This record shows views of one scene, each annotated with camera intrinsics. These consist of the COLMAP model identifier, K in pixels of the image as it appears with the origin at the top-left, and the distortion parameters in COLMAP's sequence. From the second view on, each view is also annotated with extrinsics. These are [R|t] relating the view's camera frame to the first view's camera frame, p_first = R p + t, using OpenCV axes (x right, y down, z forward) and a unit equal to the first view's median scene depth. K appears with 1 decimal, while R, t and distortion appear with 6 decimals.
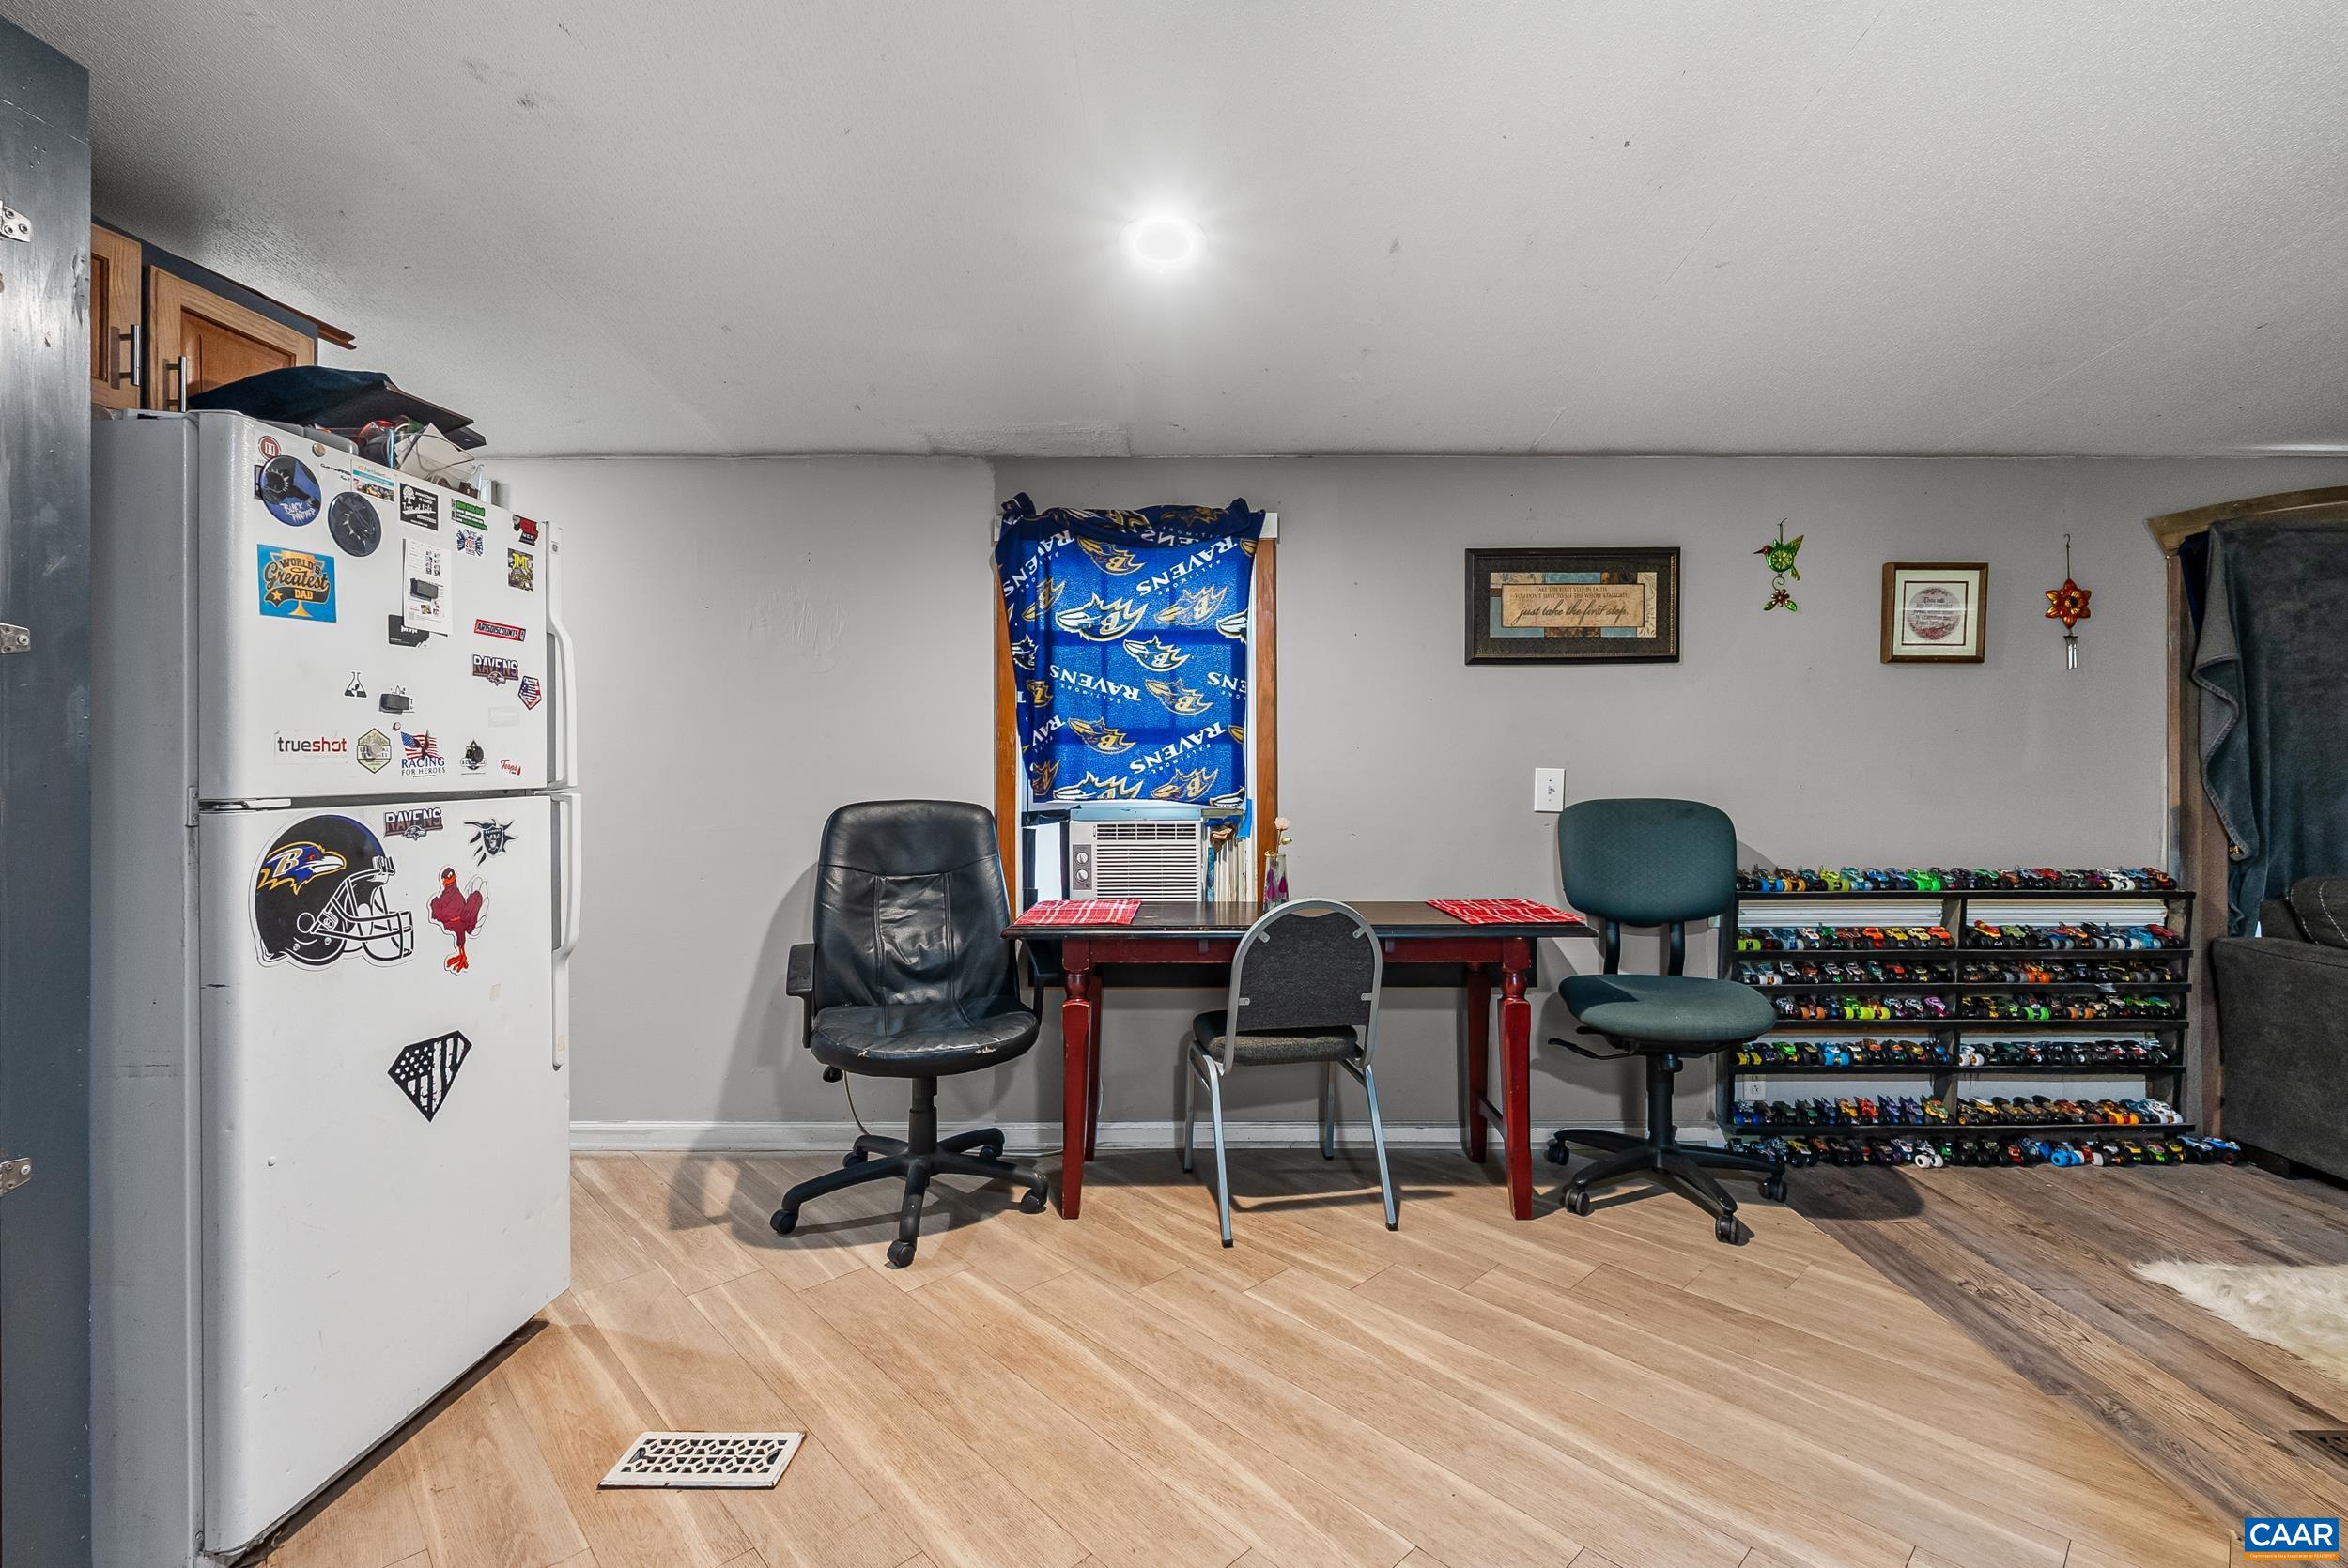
lens RADIAL K [[1048.9, 0, 1169.7], [0, 1048.9, 761.2], [0, 0, 1]] dist [-0.002543, -0.000372]
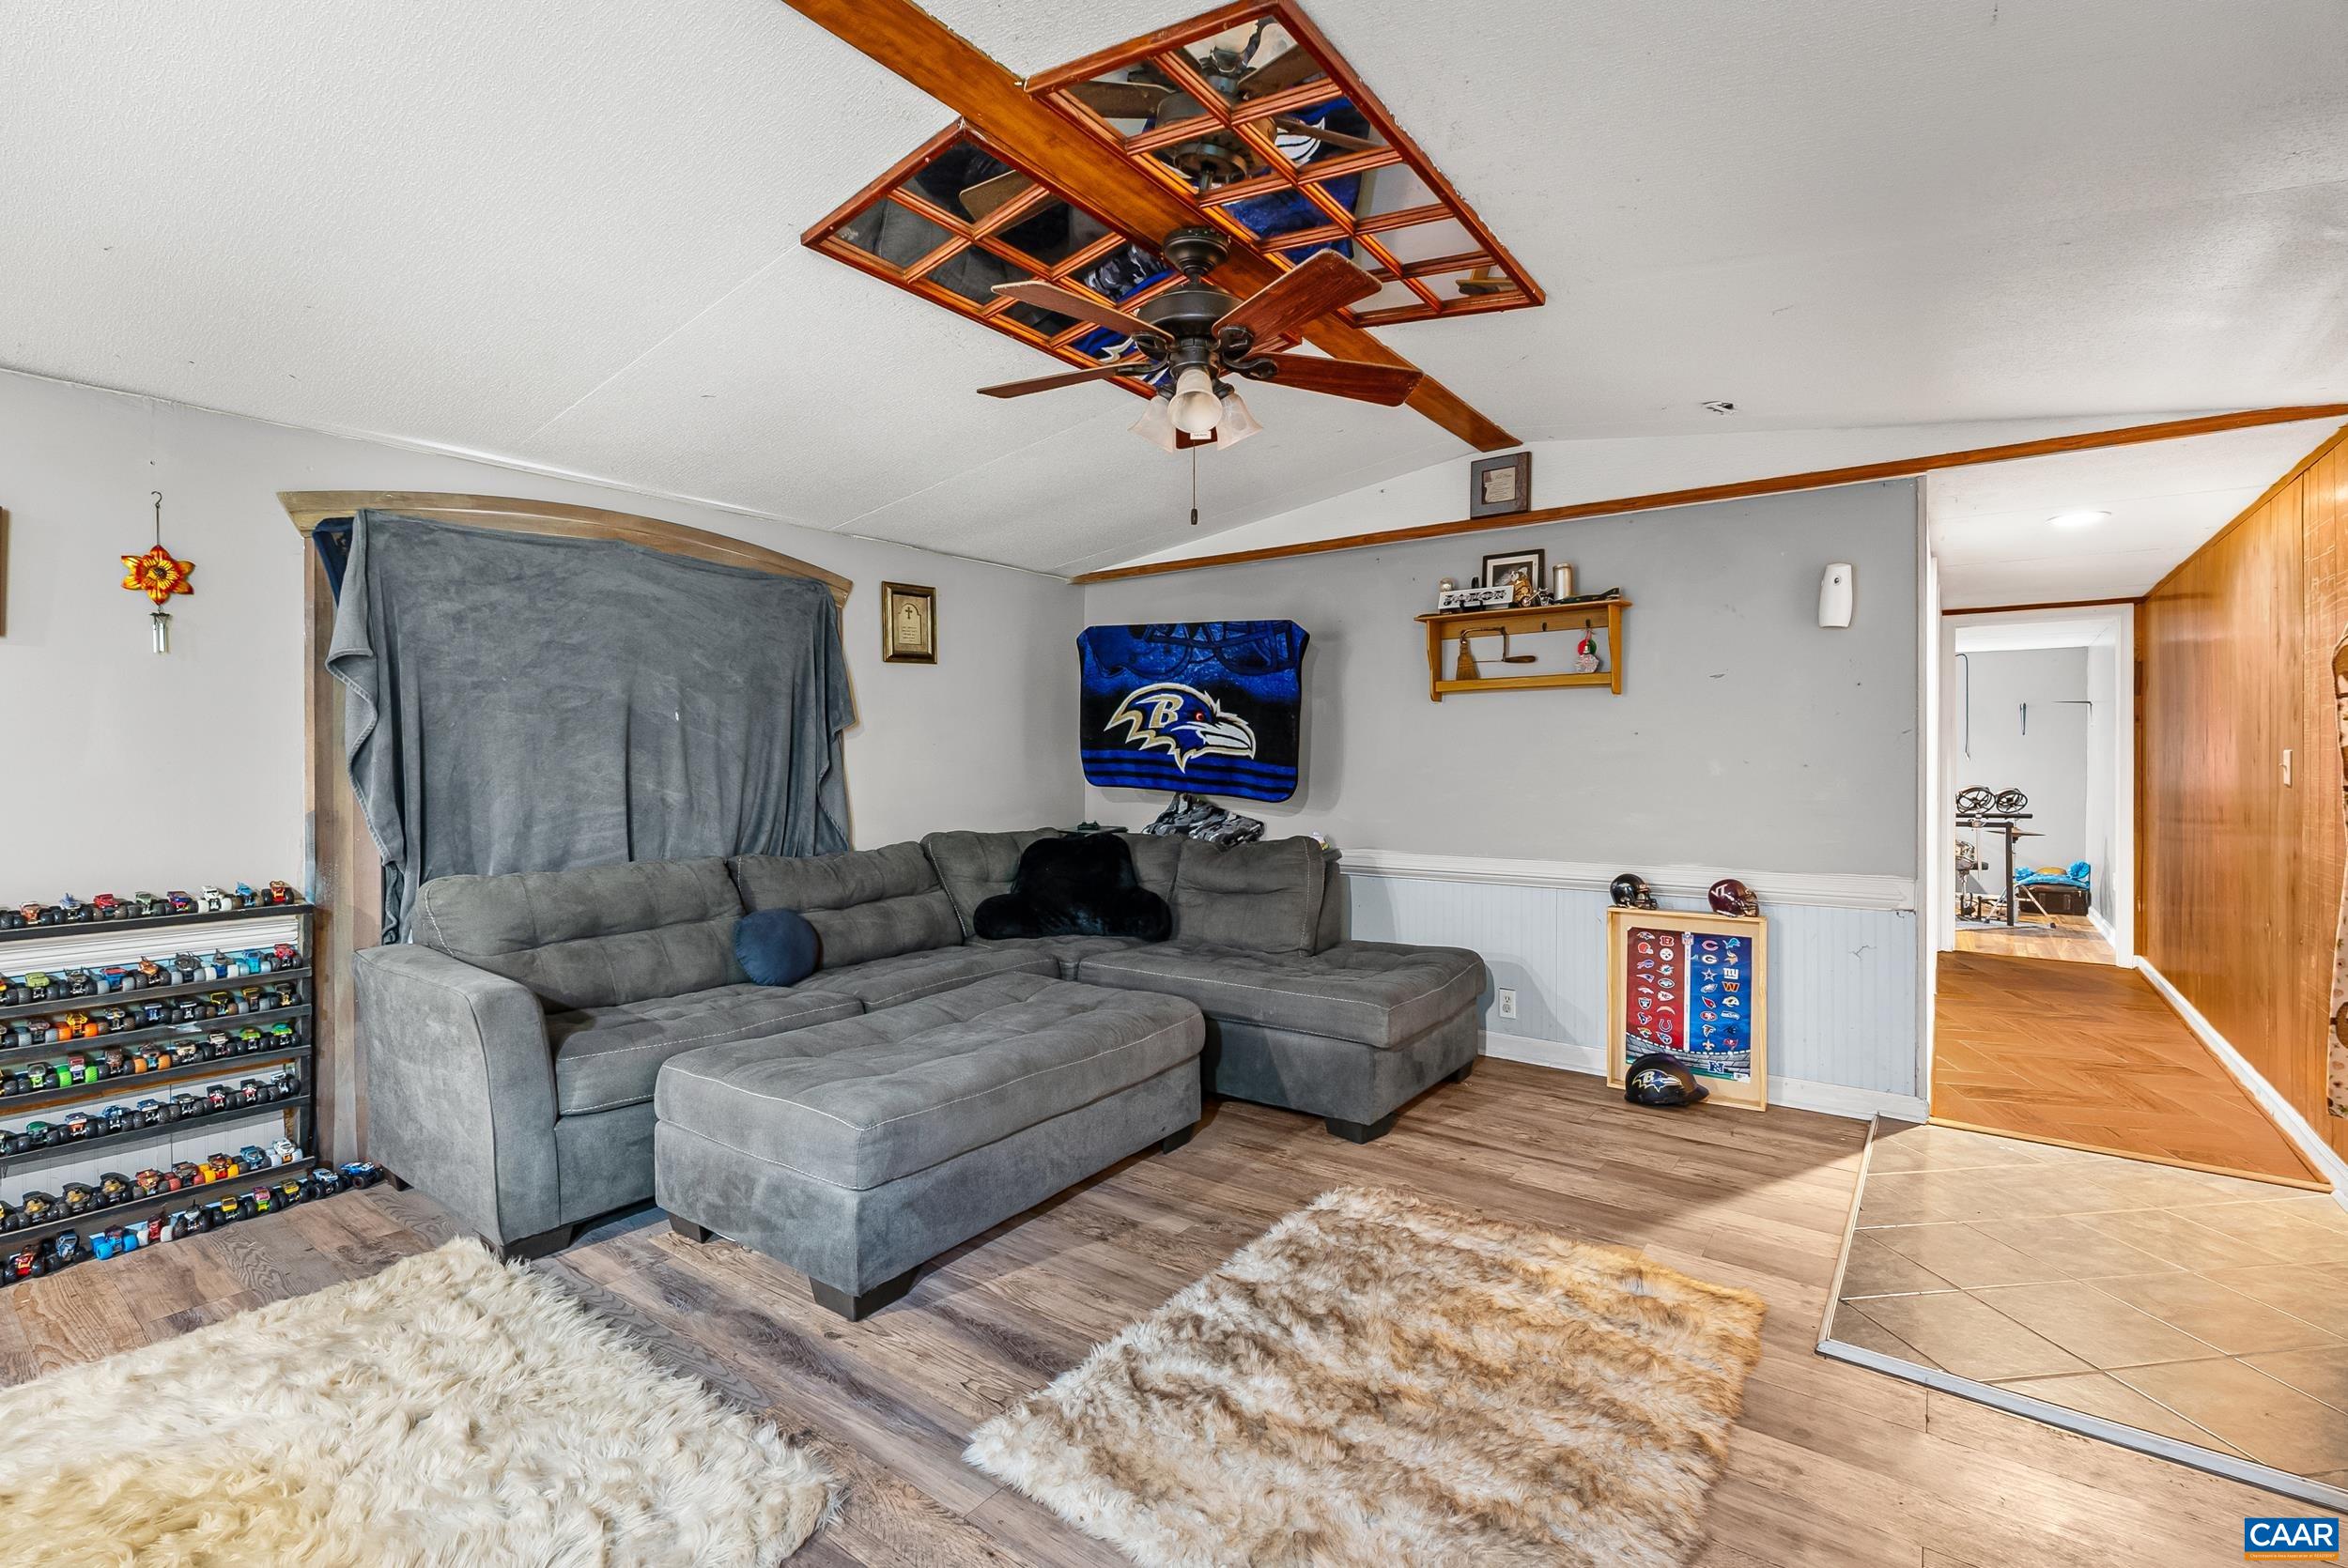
lens RADIAL K [[1048.9, 0, 1187.2], [0, 1048.9, 780.3], [0, 0, 1]] dist [-0.002543, -0.000372]
pose [[0.594292, -0.017095, 0.804068, 0.684775], [0.008722, 0.999852, 0.014812, 0.008600], [-0.804202, -0.001790, 0.594353, -0.160891]]
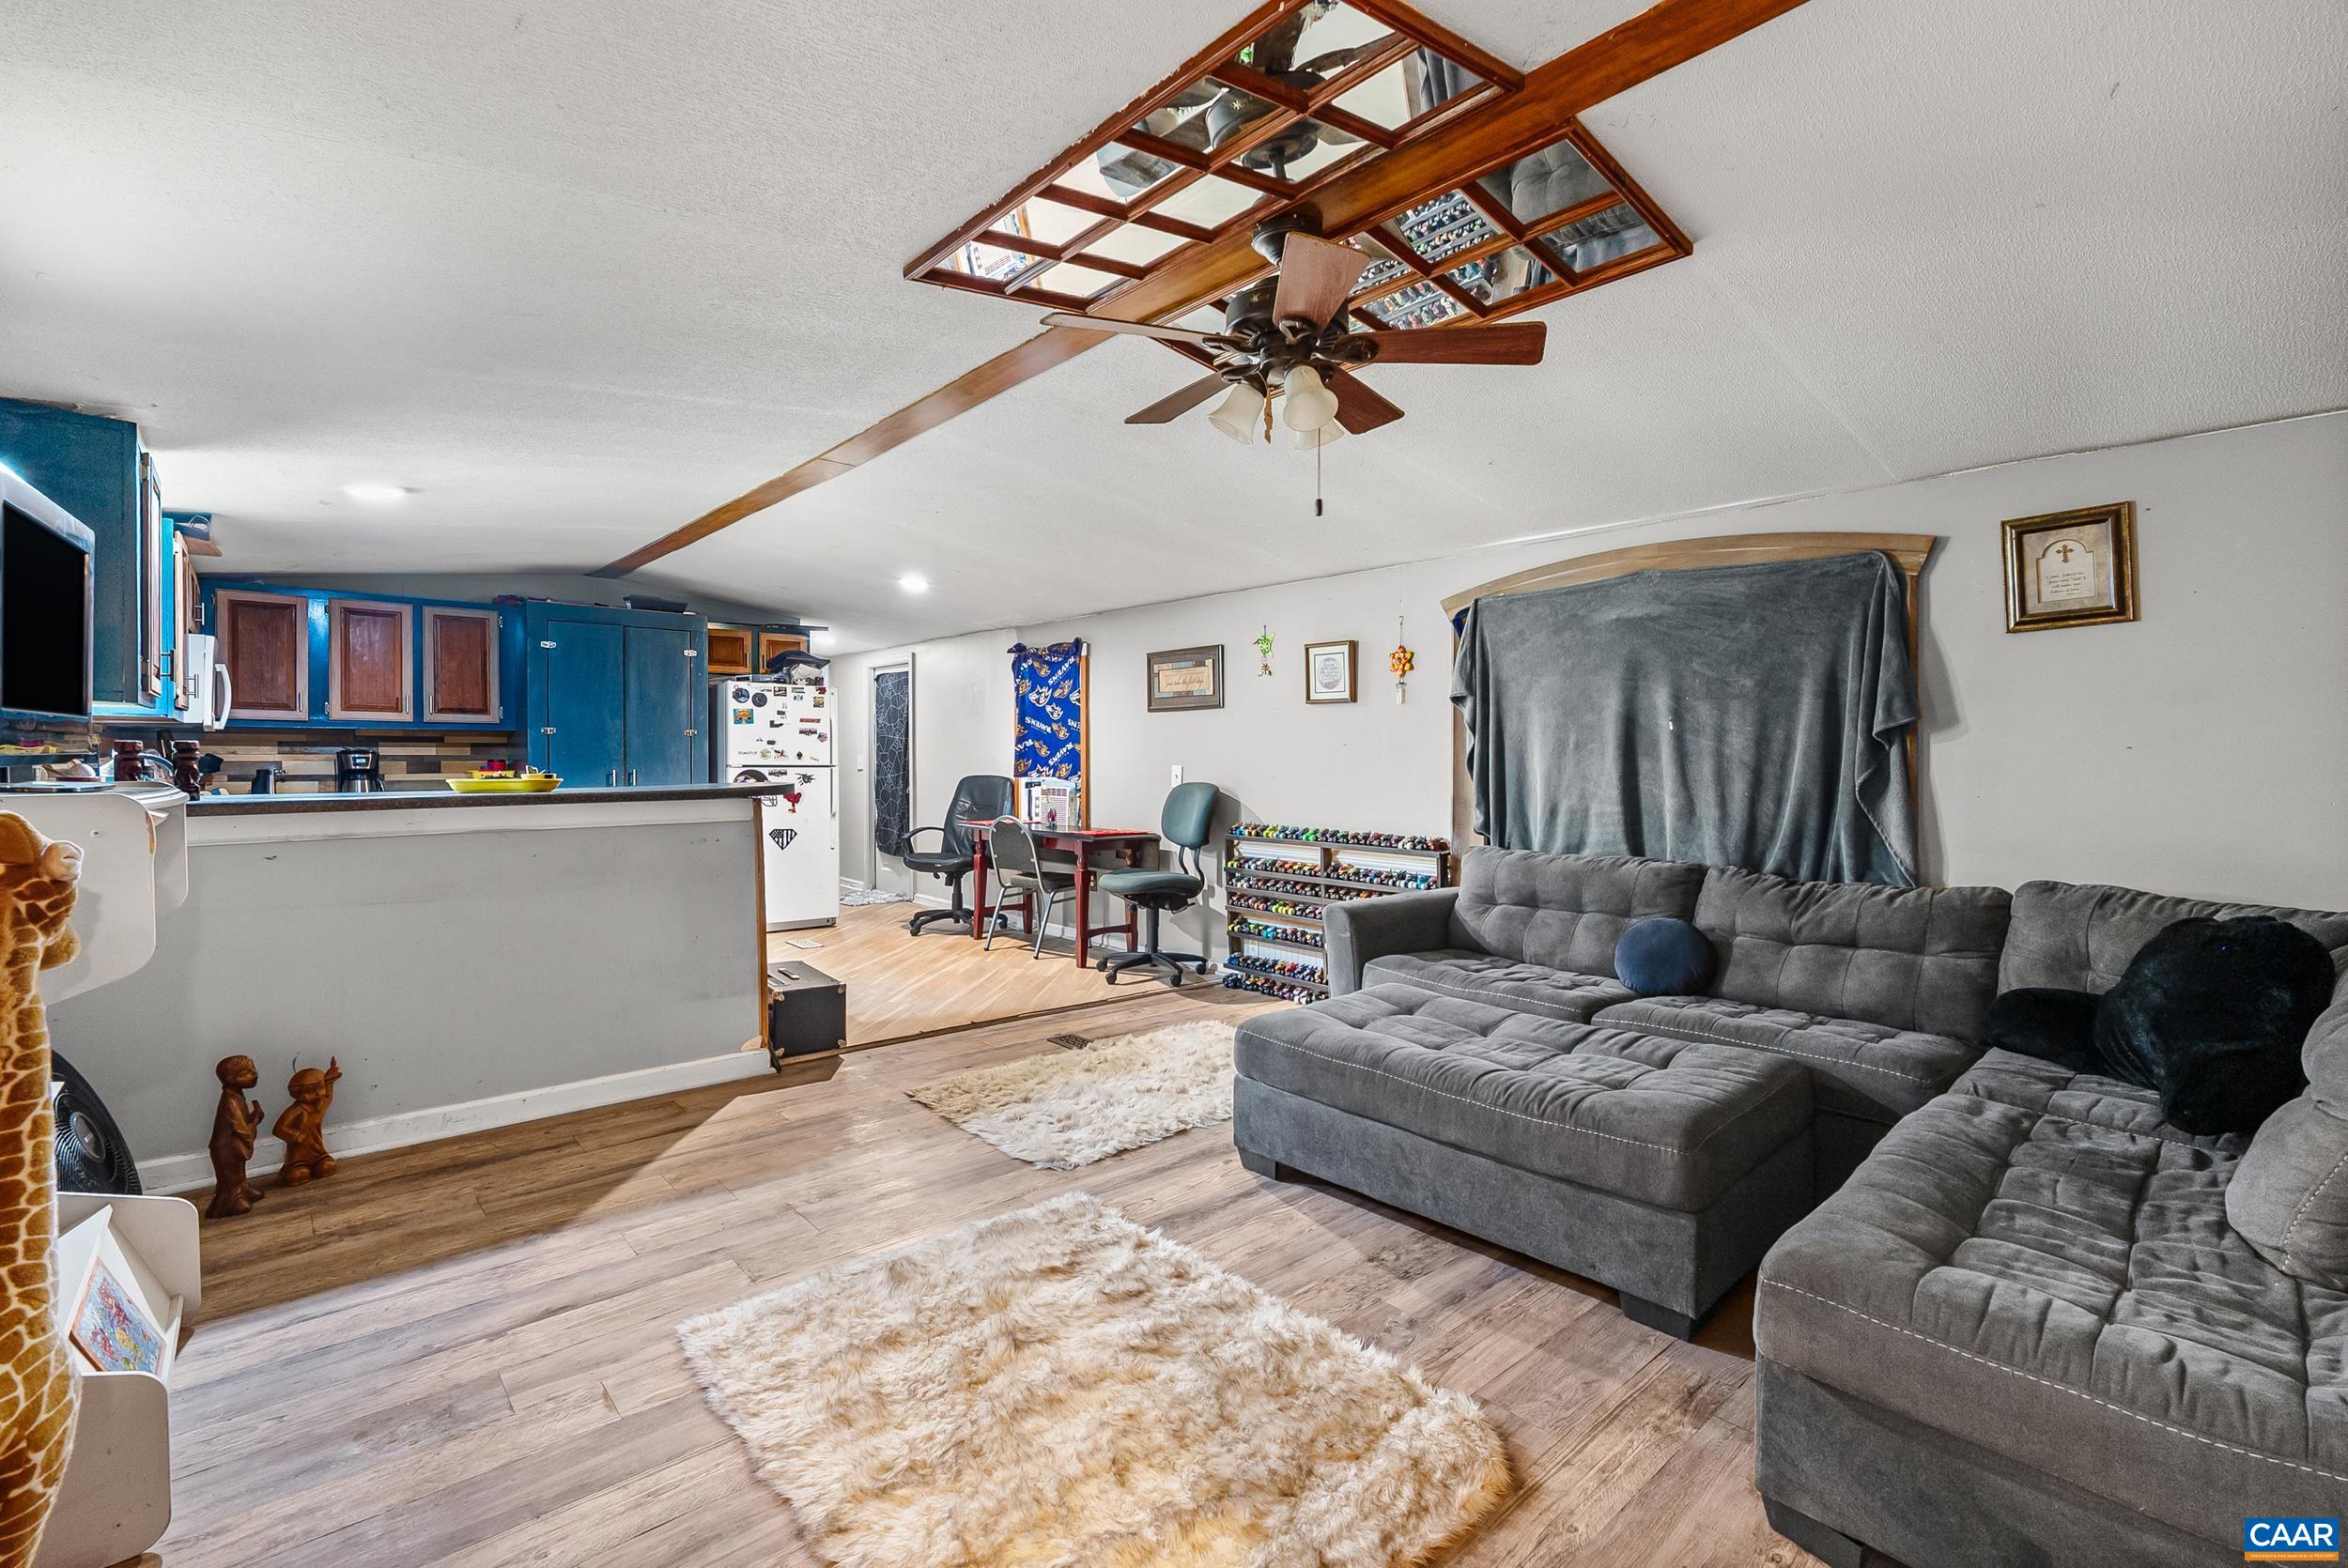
lens RADIAL K [[1048.9, 0, 1176.0], [0, 1048.9, 780.0], [0, 0, 1]] dist [-0.002543, -0.000372]
pose [[0.659314, 0.021857, -0.751550, 1.828921], [-0.009947, 0.999743, 0.020349, -0.005015], [0.751802, -0.005940, 0.659362, -0.265993]]
